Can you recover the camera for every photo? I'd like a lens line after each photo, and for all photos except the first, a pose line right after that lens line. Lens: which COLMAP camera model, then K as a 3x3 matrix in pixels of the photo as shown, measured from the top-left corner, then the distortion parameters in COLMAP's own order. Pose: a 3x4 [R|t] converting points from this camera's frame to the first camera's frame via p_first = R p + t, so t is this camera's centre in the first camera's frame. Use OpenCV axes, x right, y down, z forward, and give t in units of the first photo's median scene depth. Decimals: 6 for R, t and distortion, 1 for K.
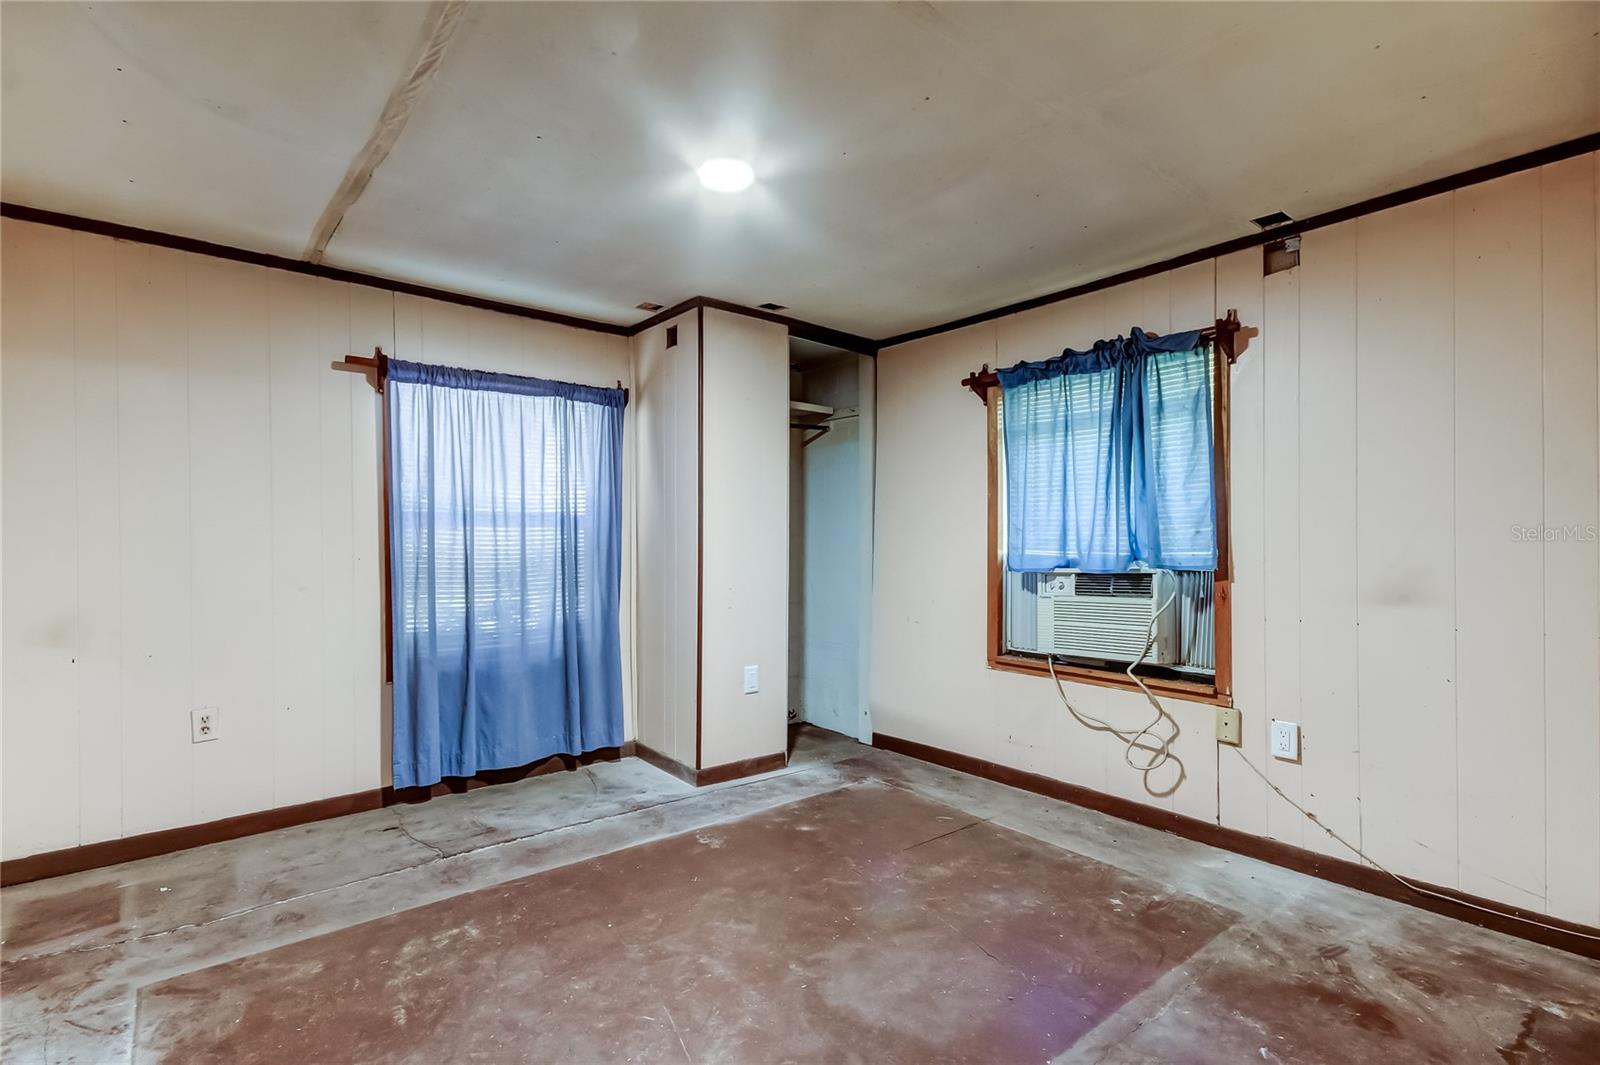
lens RADIAL K [[735.3, 0, 806.8], [0, 735.3, 542.7], [0, 0, 1]] dist [0.016807, -0.002889]
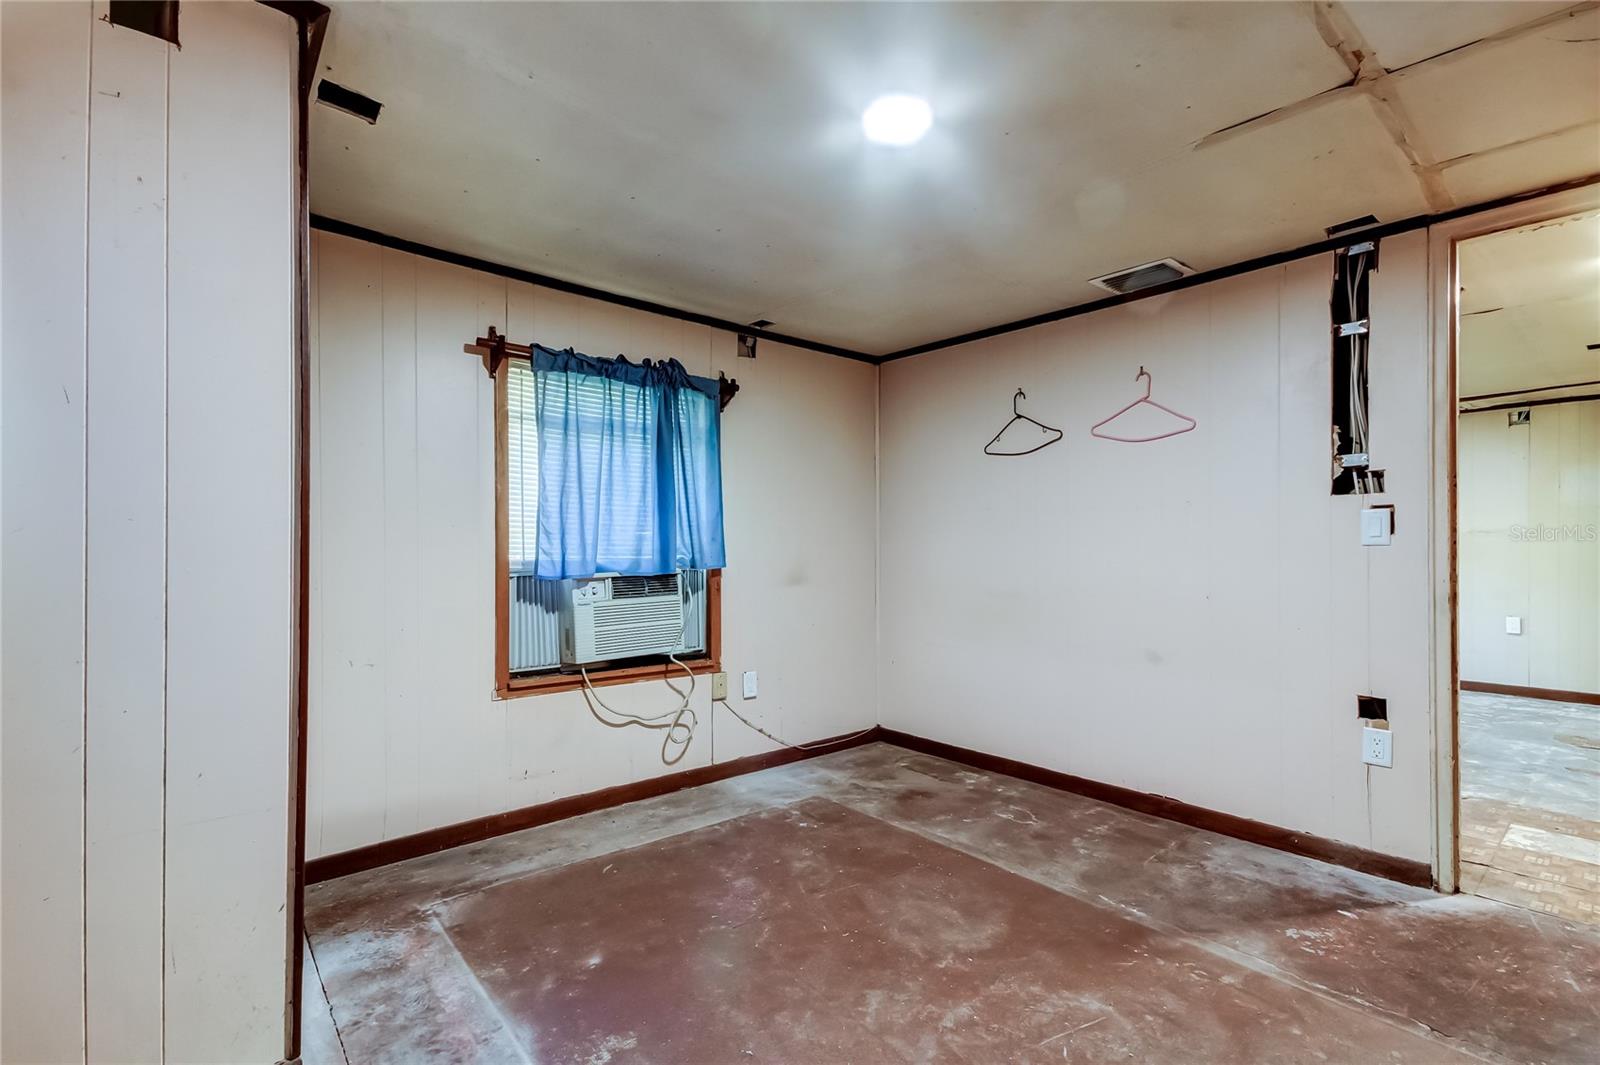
lens RADIAL K [[735.3, 0, 803.3], [0, 735.3, 545.5], [0, 0, 1]] dist [0.016807, -0.002889]
pose [[-0.012769, 0.001304, 0.999918, -0.706313], [-0.004206, 0.999990, -0.001358, -0.002202], [-0.999910, -0.004223, -0.012763, 0.821939]]
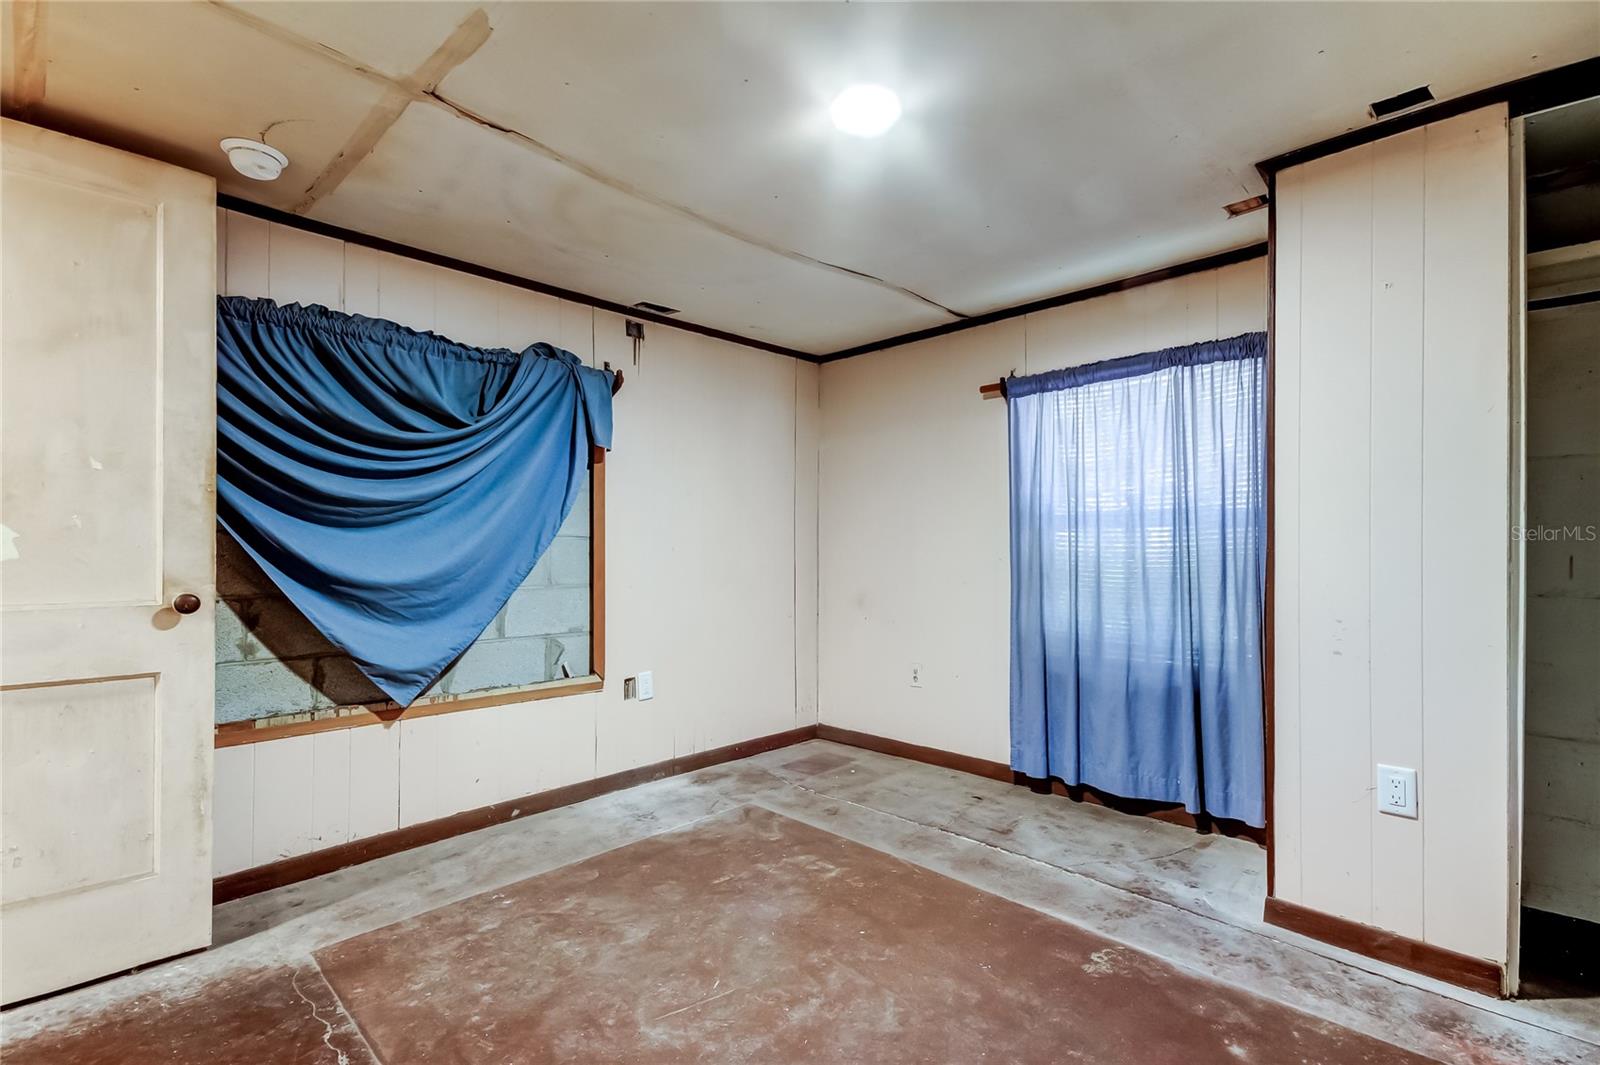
lens RADIAL K [[735.3, 0, 802.2], [0, 735.3, 539.6], [0, 0, 1]] dist [0.016807, -0.002889]
pose [[0.108344, -0.009439, -0.994069, 0.535846], [0.002488, 0.999954, -0.009224, 0.001442], [0.994110, -0.001474, 0.108362, 0.614100]]
